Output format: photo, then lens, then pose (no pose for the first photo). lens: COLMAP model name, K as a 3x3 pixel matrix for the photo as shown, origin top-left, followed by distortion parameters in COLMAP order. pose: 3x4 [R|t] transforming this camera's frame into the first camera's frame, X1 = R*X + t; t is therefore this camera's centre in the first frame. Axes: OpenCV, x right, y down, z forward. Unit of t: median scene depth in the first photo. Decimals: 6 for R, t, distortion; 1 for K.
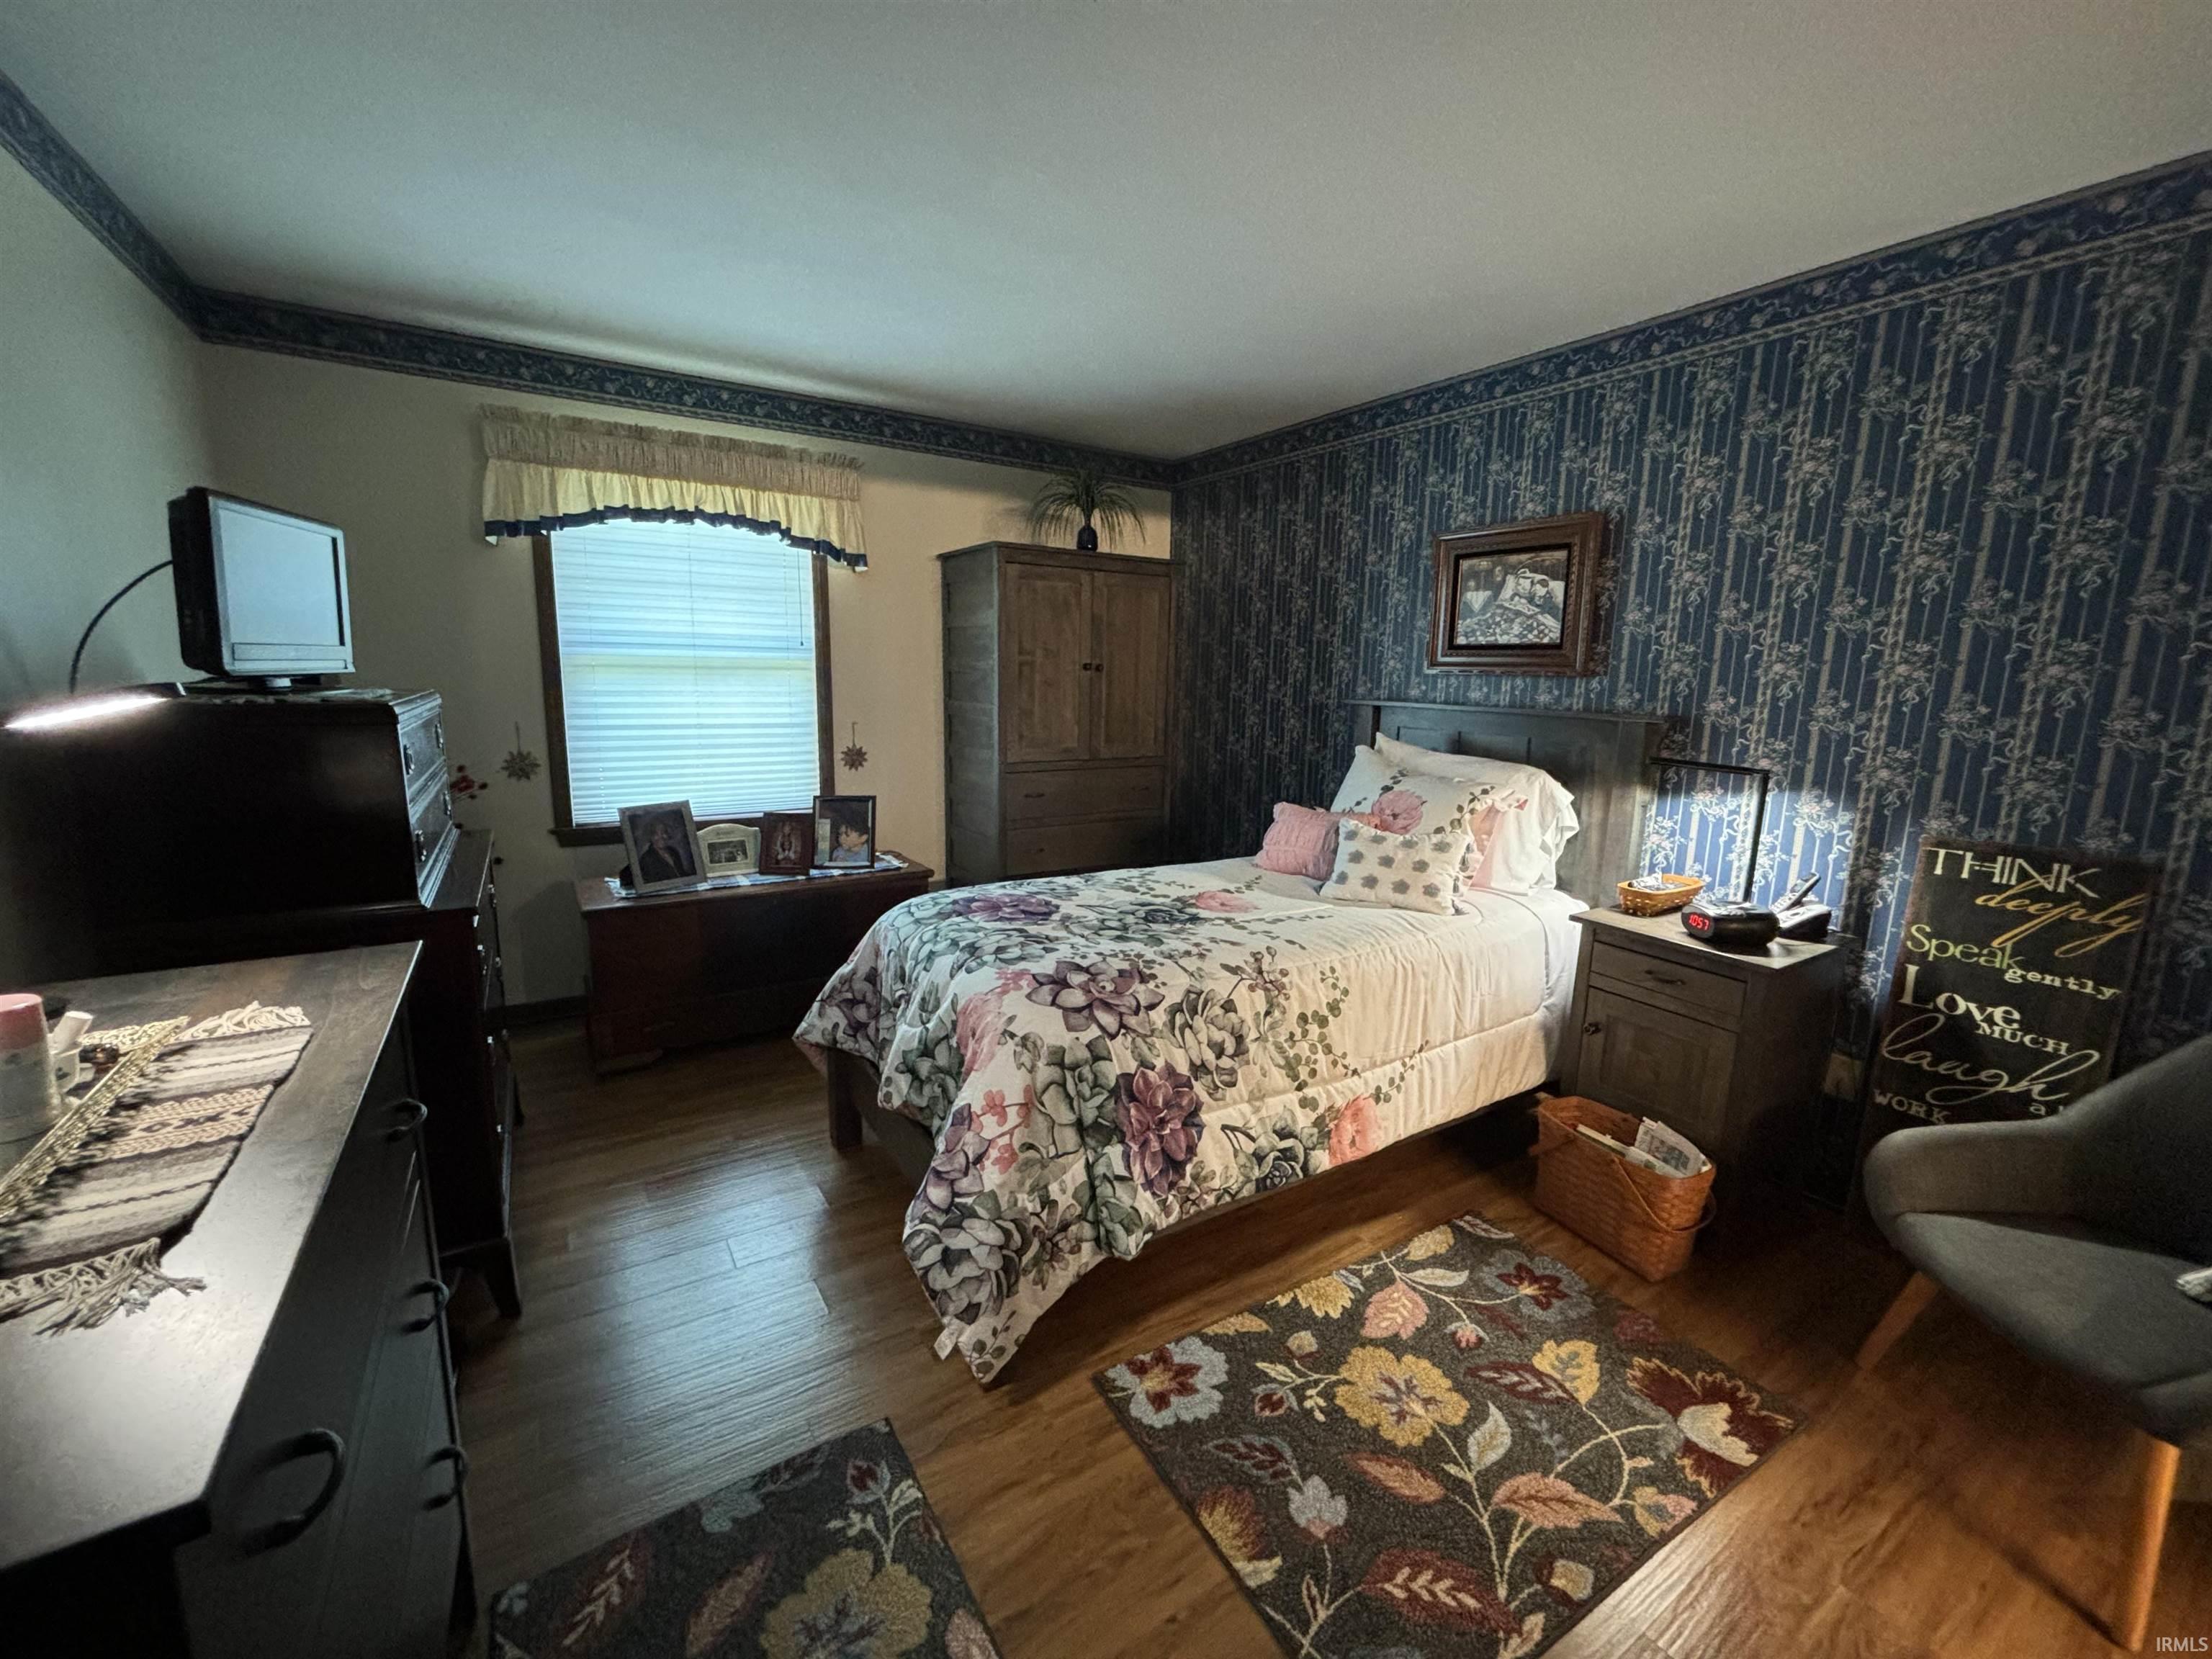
lens RADIAL K [[888.5, 0, 1099.3], [0, 888.5, 821.9], [0, 0, 1]] dist [-0.001931, 0.000956]
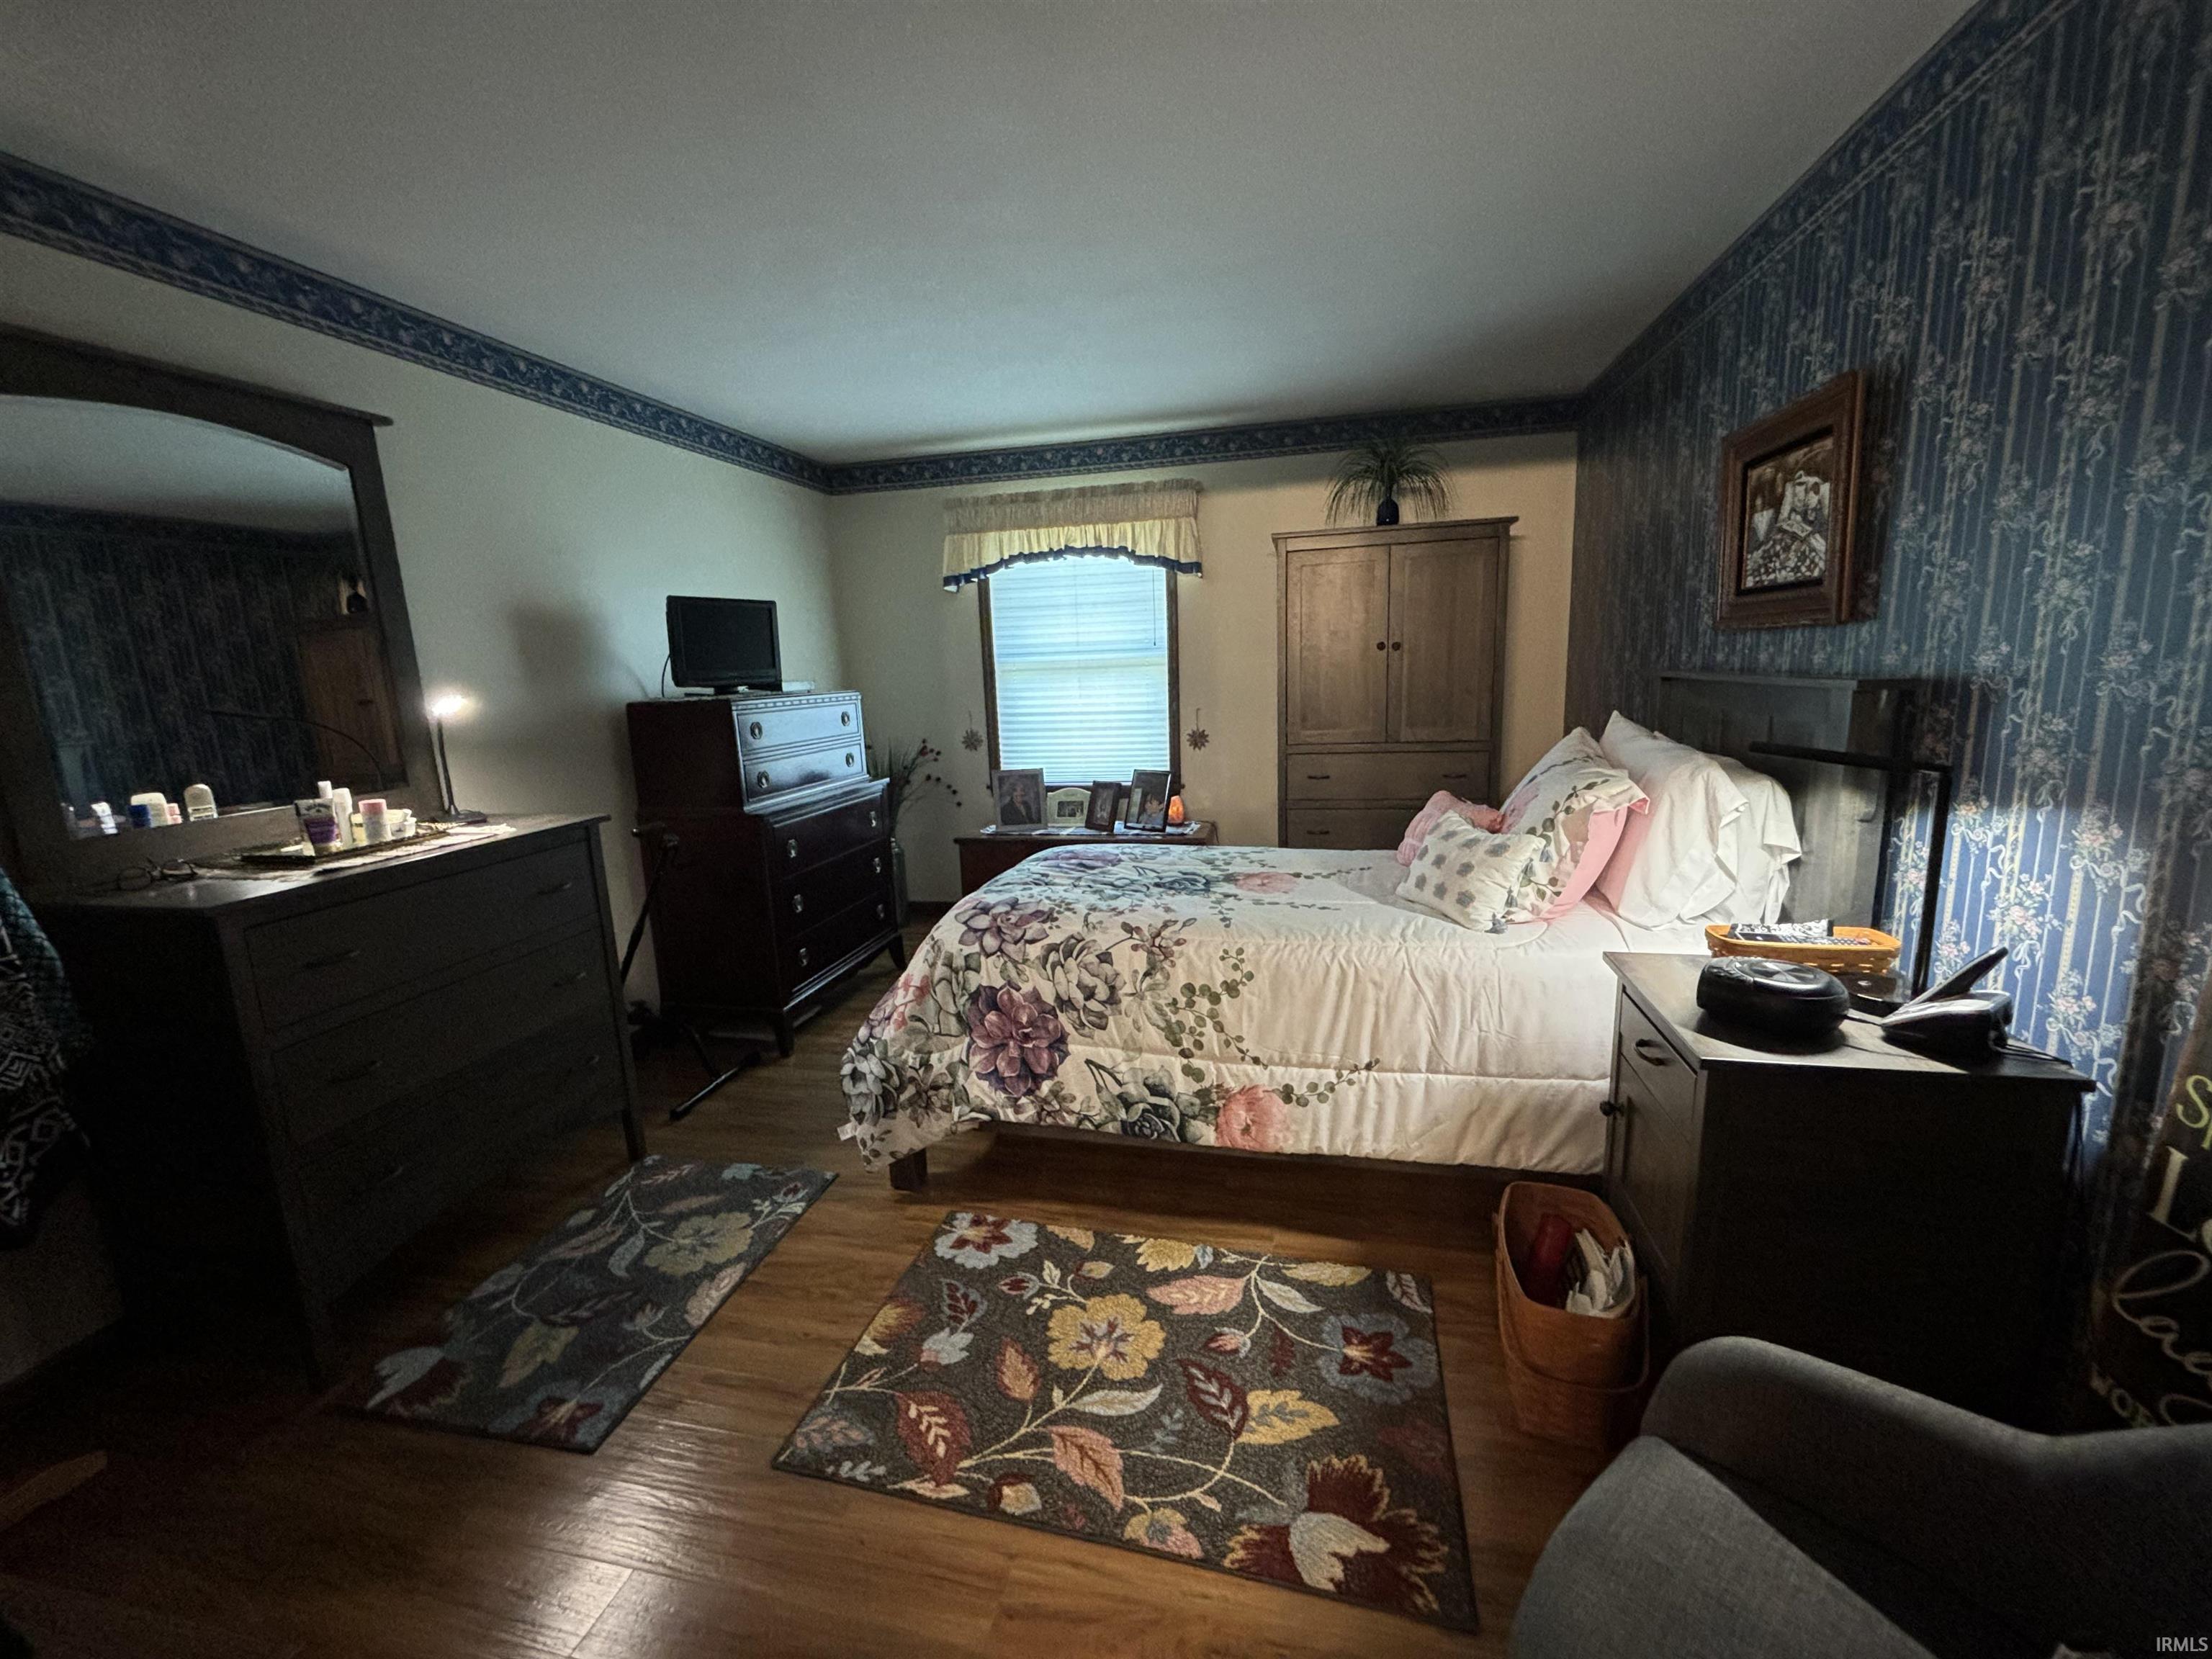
lens RADIAL K [[888.5, 0, 1111.2], [0, 888.5, 822.2], [0, 0, 1]] dist [-0.001931, 0.000956]
pose [[0.703553, 0.077900, -0.706360, 0.774987], [-0.070784, 0.996712, 0.039419, -0.004386], [0.707109, 0.022266, 0.706754, 0.182465]]
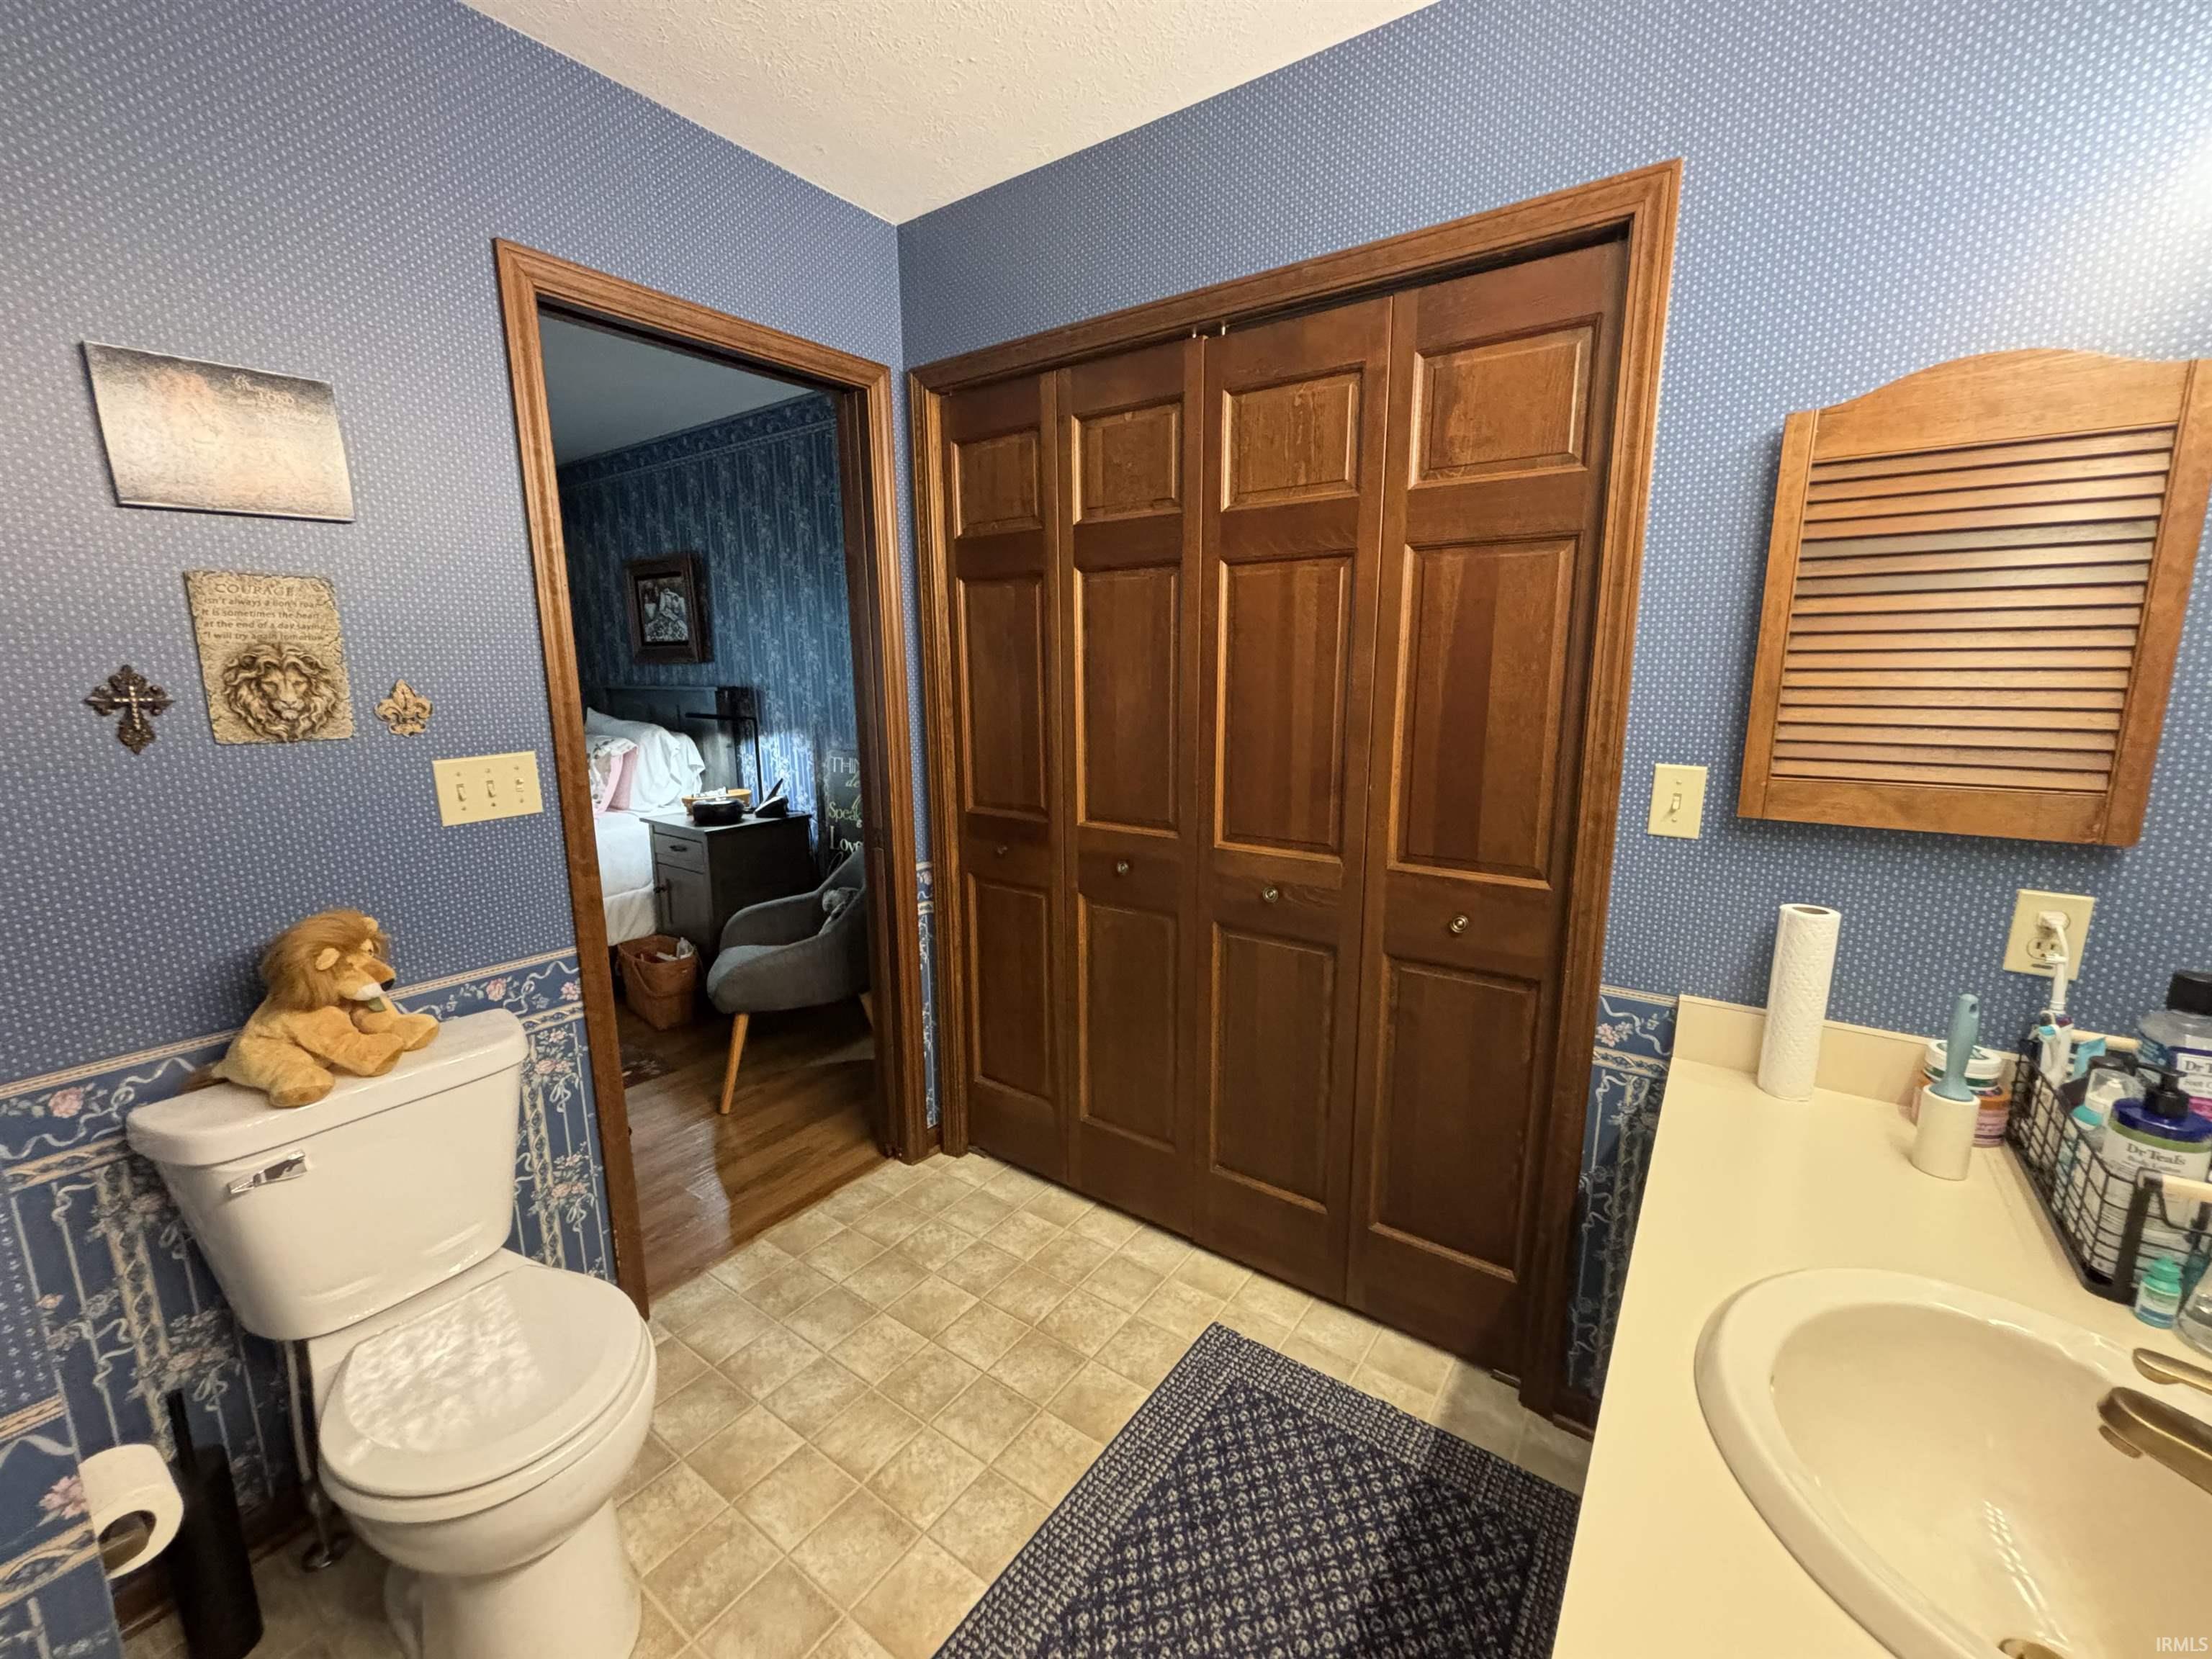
lens RADIAL K [[888.5, 0, 1125.9], [0, 888.5, 830.2], [0, 0, 1]] dist [-0.001931, 0.000956]
pose [[0.918564, -0.092256, 0.384354, 0.727114], [0.088060, 0.995706, 0.028544, 0.160503], [-0.385337, 0.007627, 0.922744, -0.761160]]
